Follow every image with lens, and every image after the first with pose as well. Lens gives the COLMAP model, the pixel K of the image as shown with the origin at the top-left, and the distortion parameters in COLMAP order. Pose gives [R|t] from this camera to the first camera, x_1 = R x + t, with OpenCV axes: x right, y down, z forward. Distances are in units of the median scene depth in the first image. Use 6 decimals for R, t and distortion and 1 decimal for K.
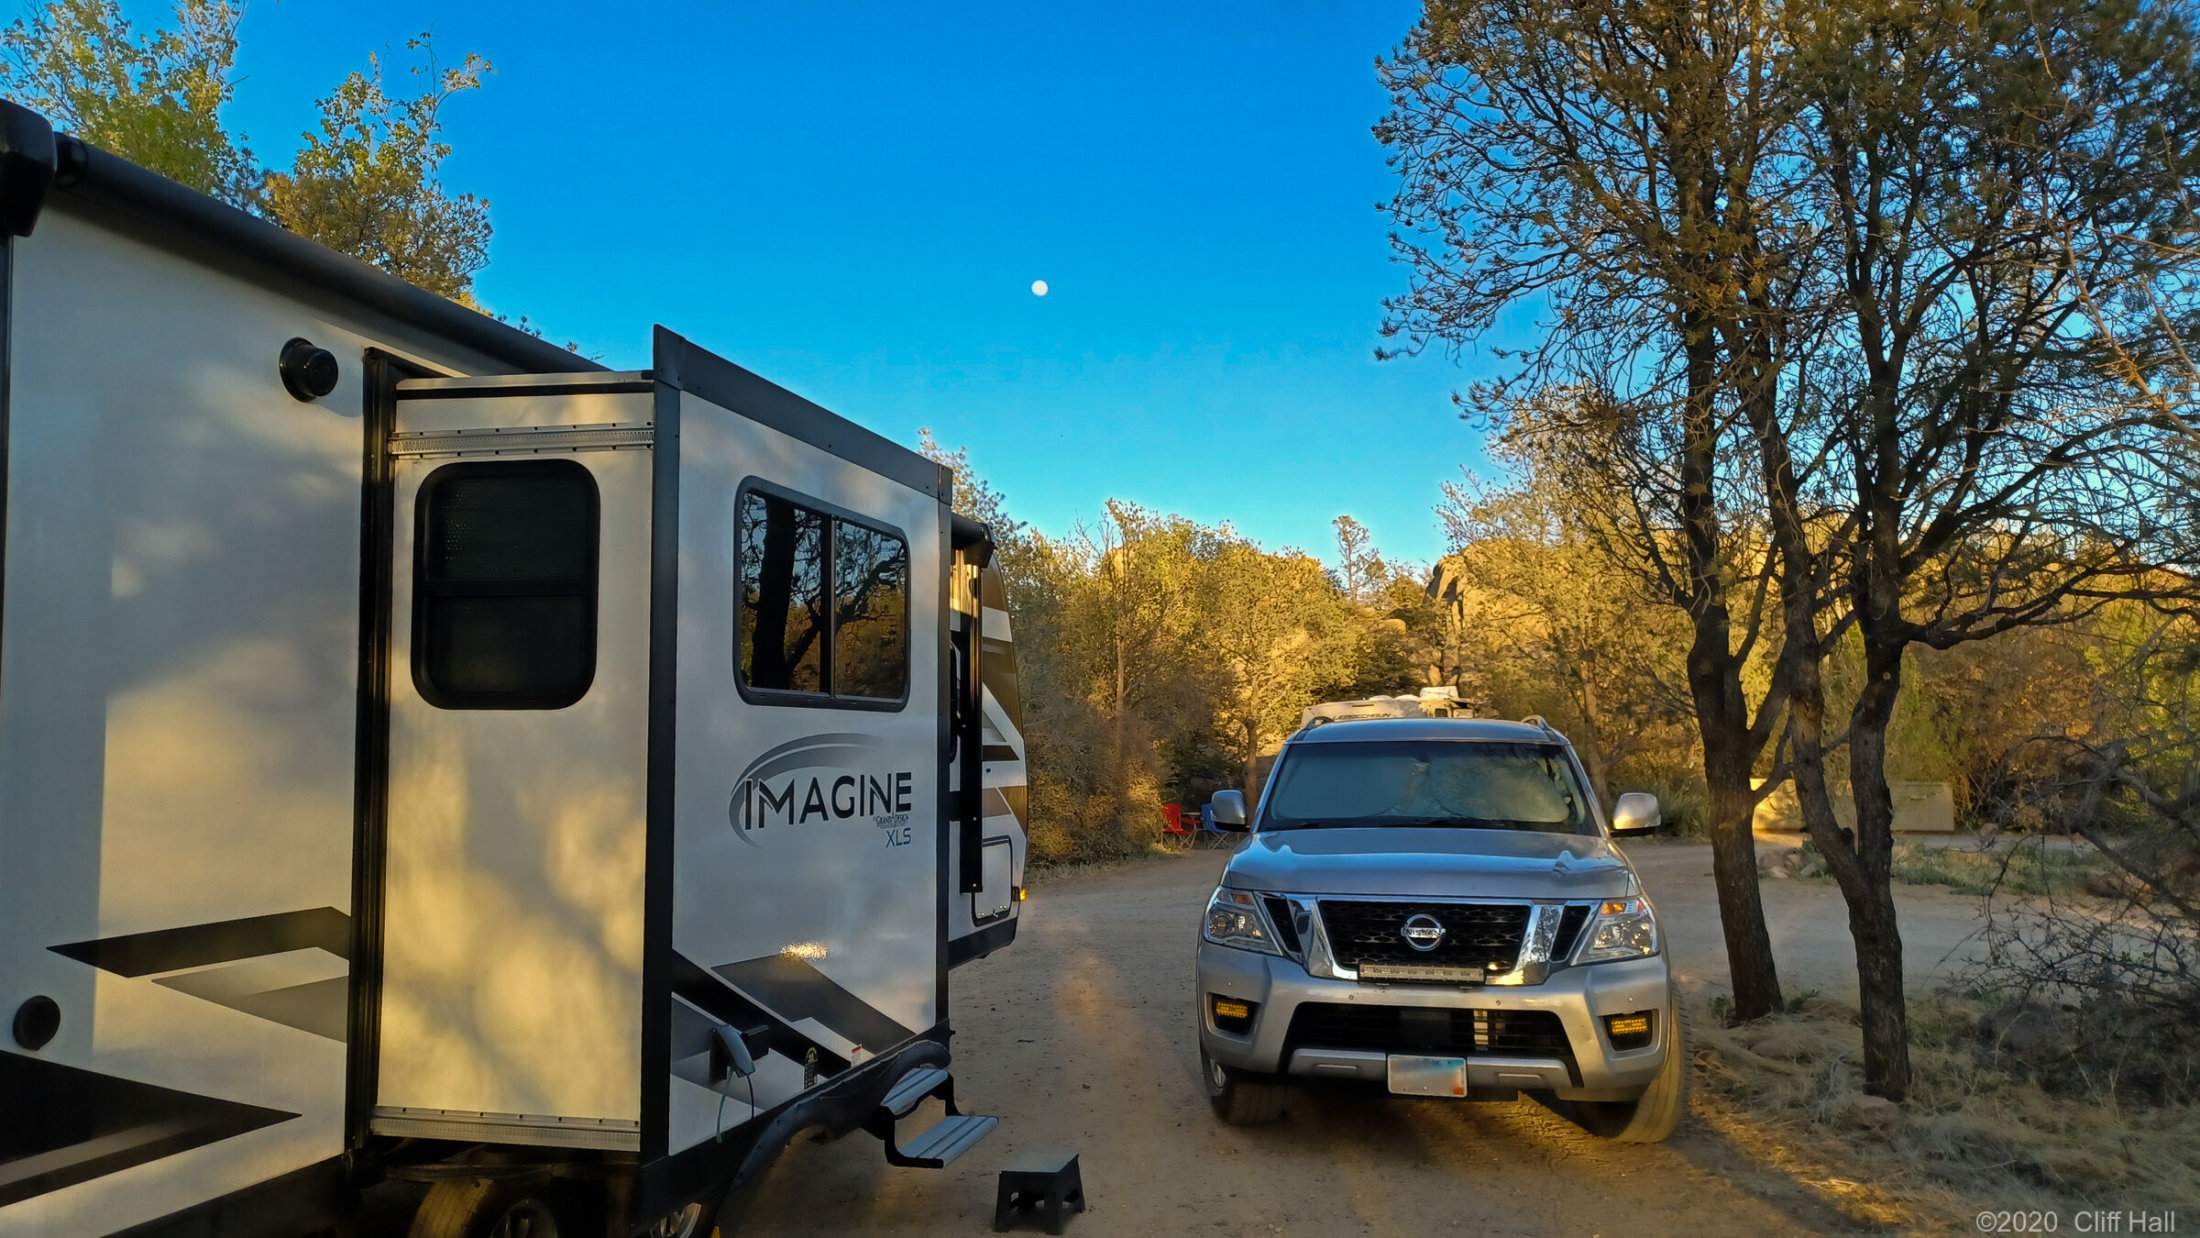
lens RADIAL K [[1631.2, 0, 1103.2], [0, 1631.2, 605.9], [0, 0, 1]] dist [0.010172, -0.005252]
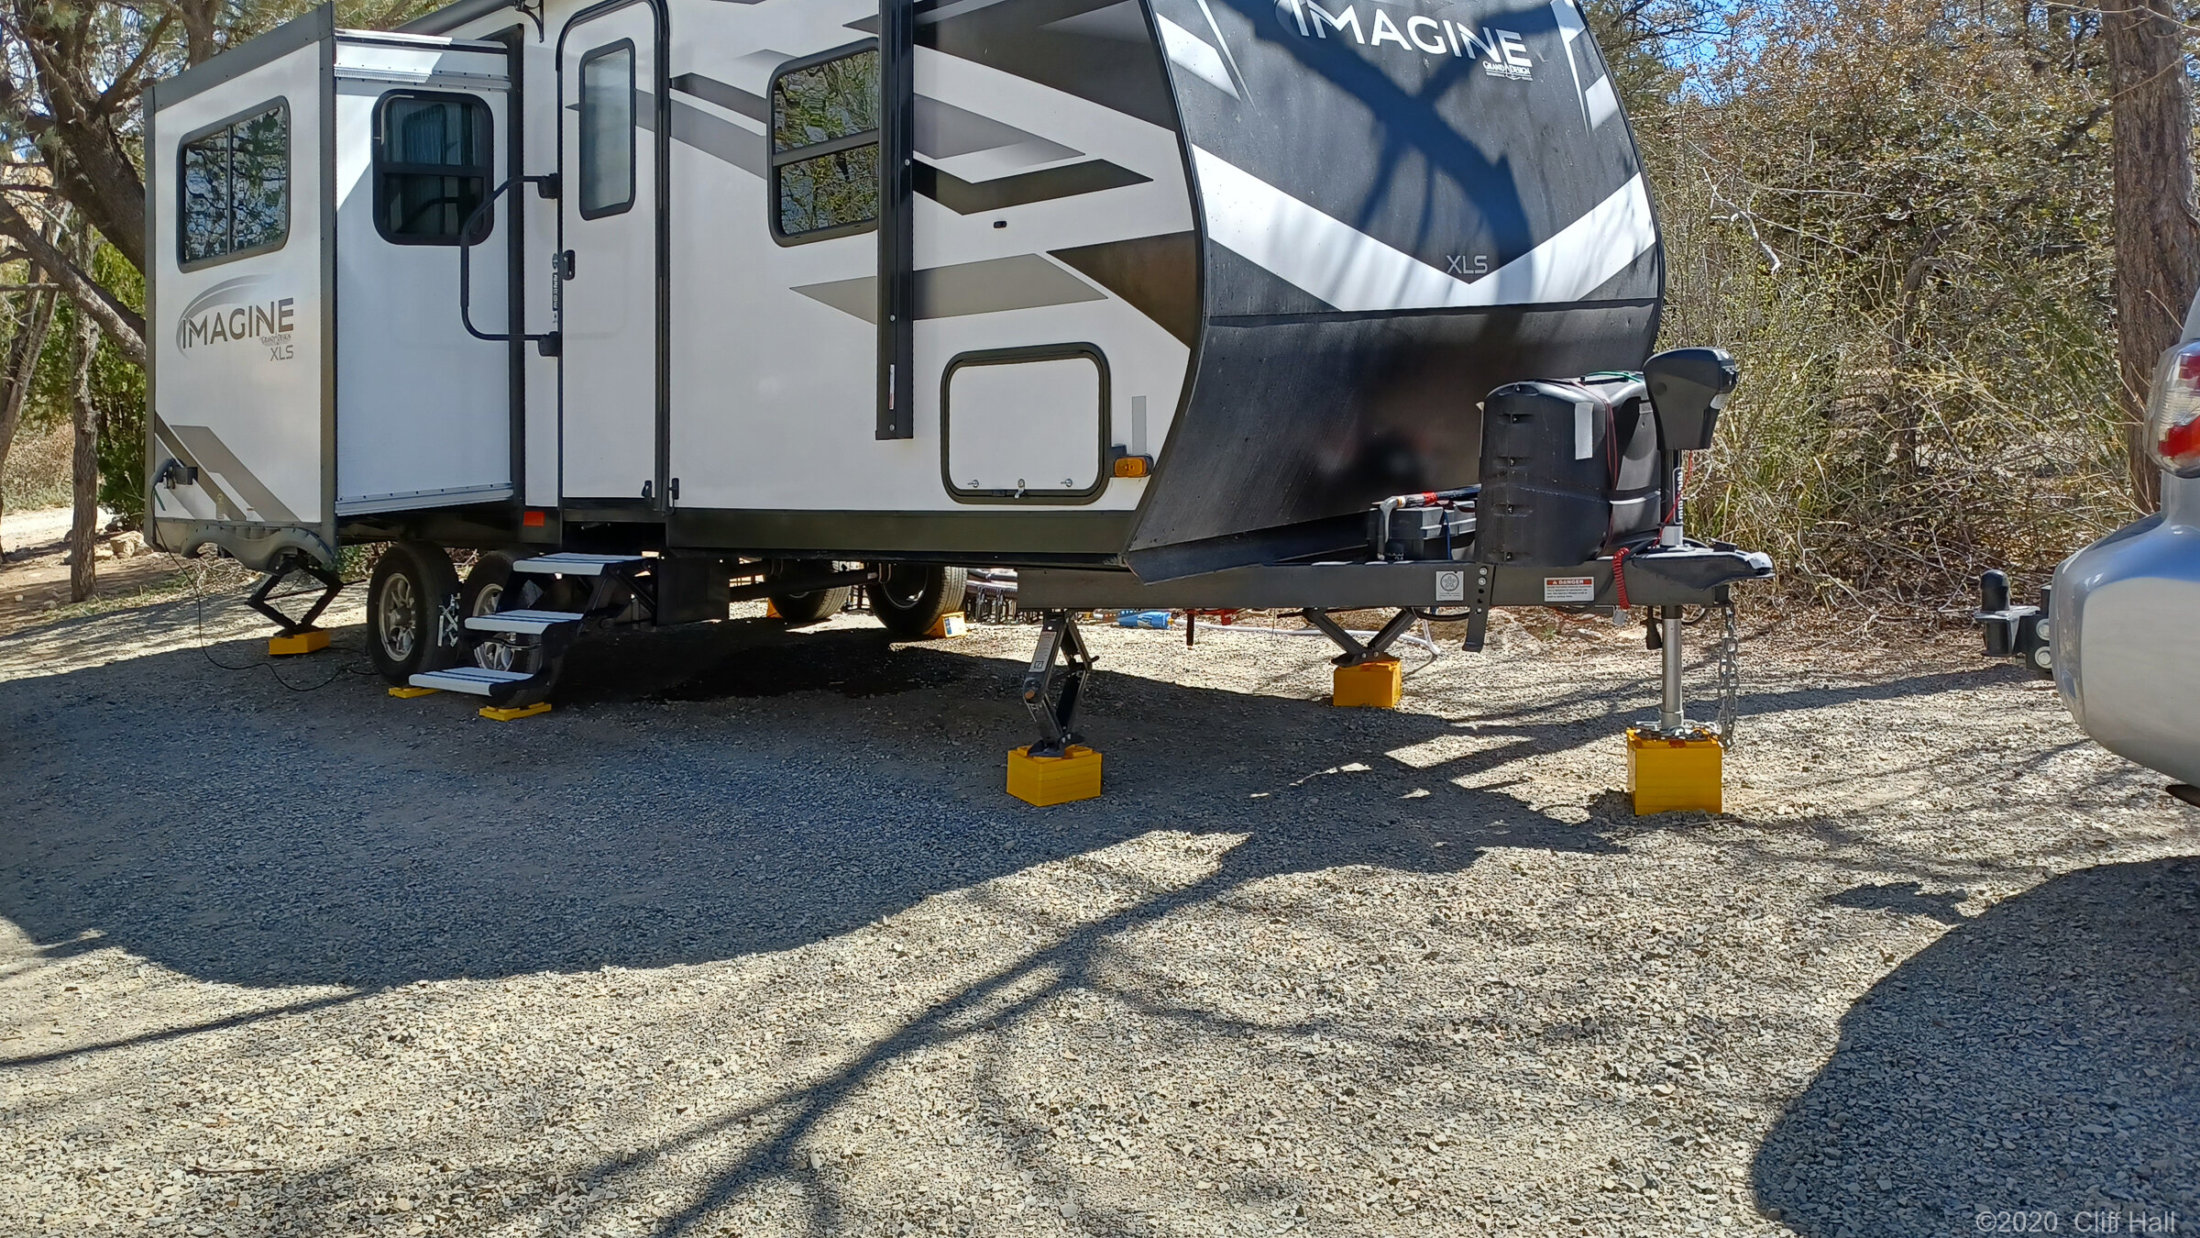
lens RADIAL K [[1631.2, 0, 1094.7], [0, 1631.2, 600.6], [0, 0, 1]] dist [0.010172, -0.005252]
pose [[-0.498968, 0.113550, -0.859149, 0.763343], [0.117399, 0.991097, 0.062807, 0.378445], [0.858631, -0.069524, -0.507857, 2.514061]]
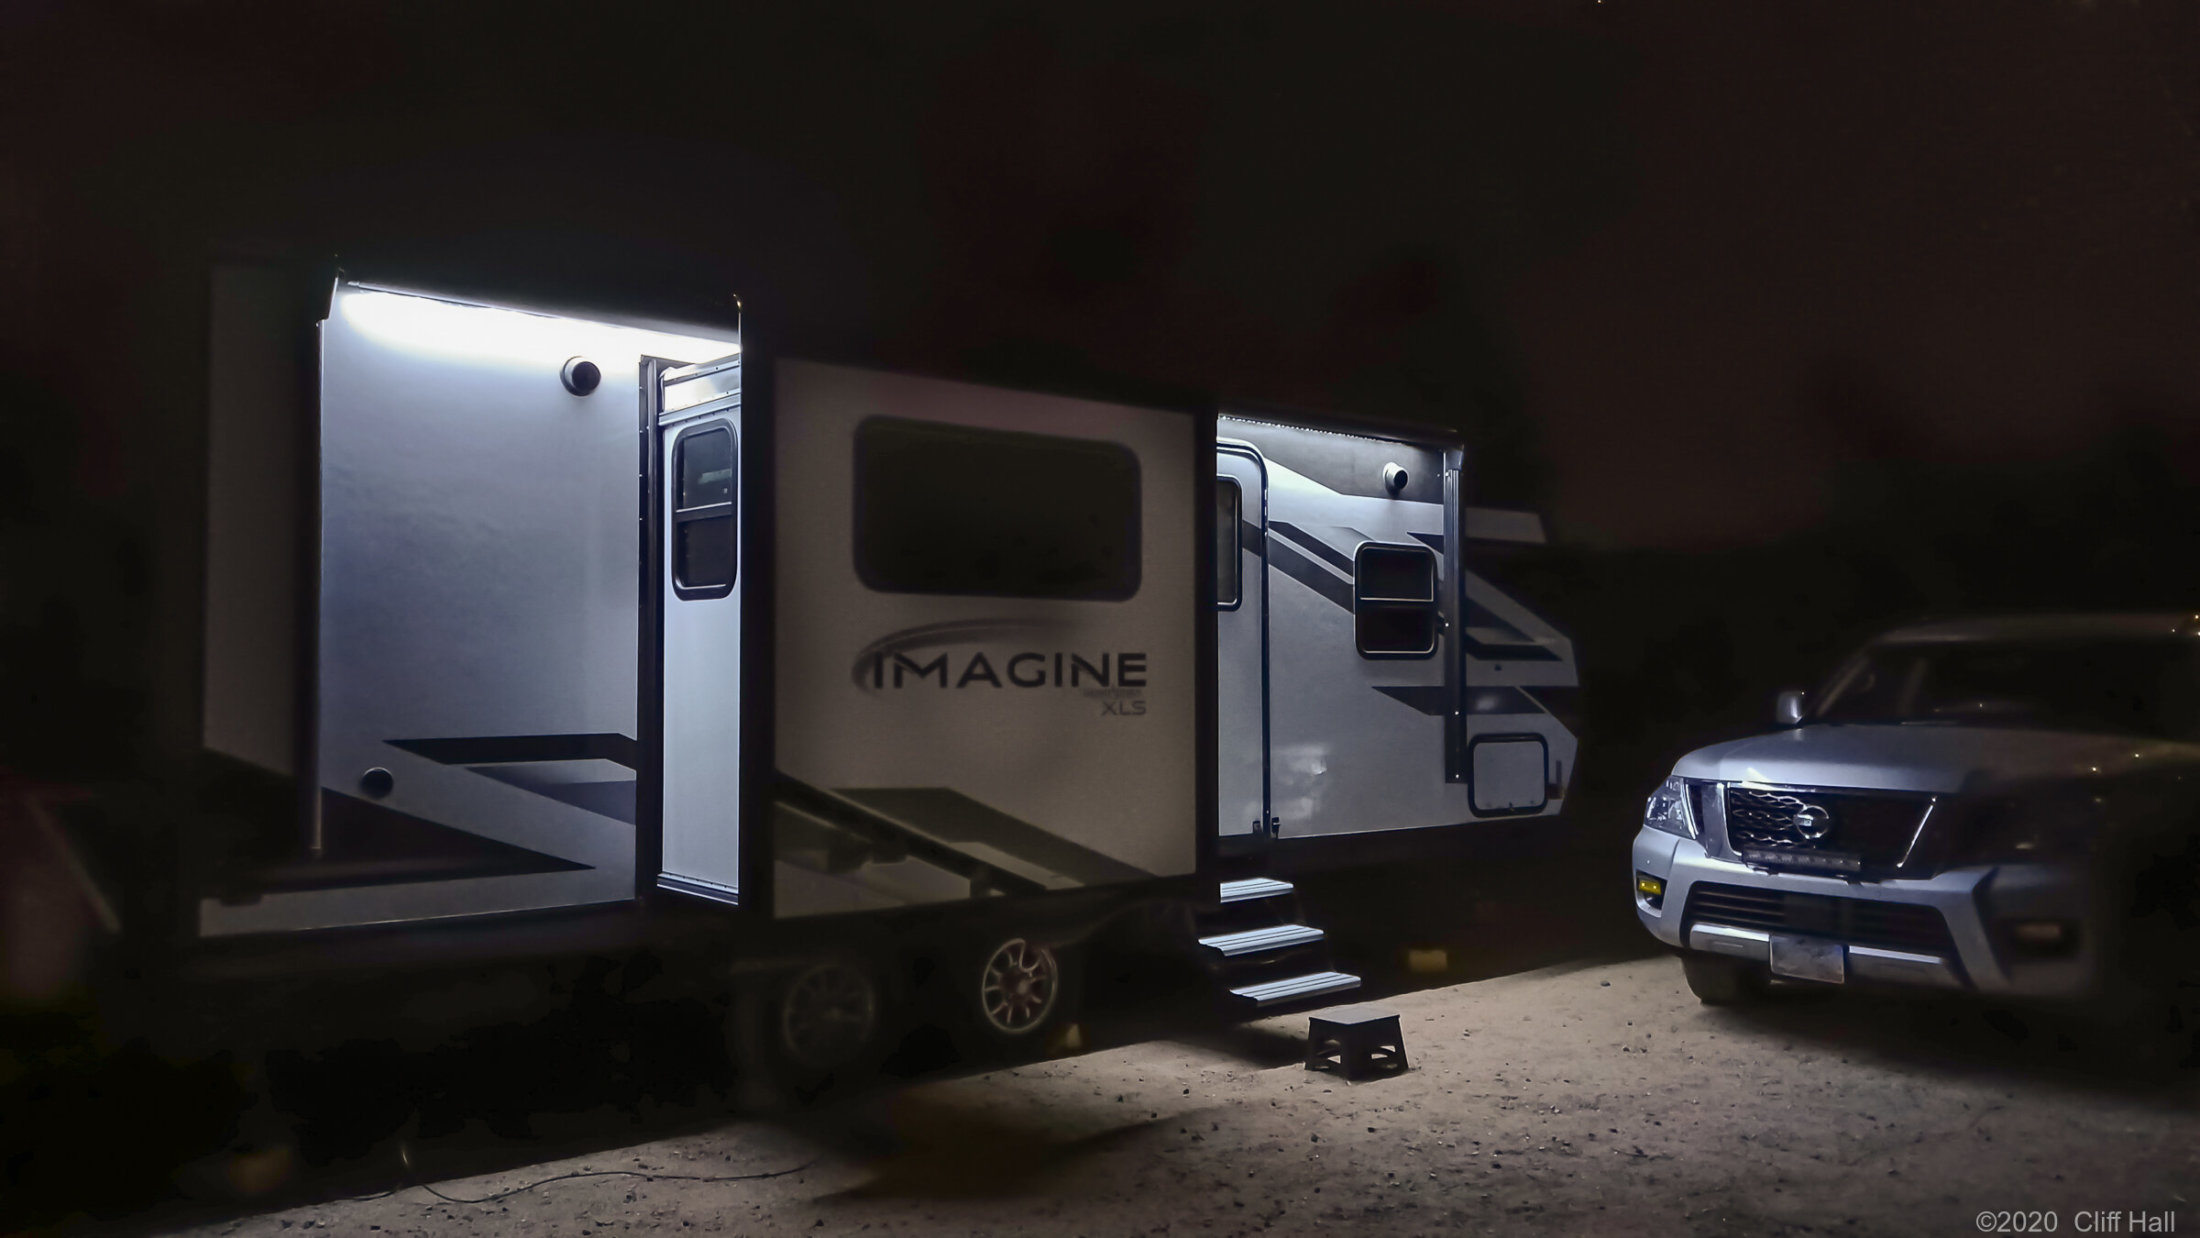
lens RADIAL K [[1607.1, 0, 1105.4], [0, 1607.1, 634.7], [0, 0, 1]] dist [0.043830, -0.002488]
pose [[0.801001, -0.016598, -0.598433, 0.659045], [0.052301, 0.997734, 0.042333, 0.046201], [0.596374, -0.065207, 0.800053, 0.077313]]
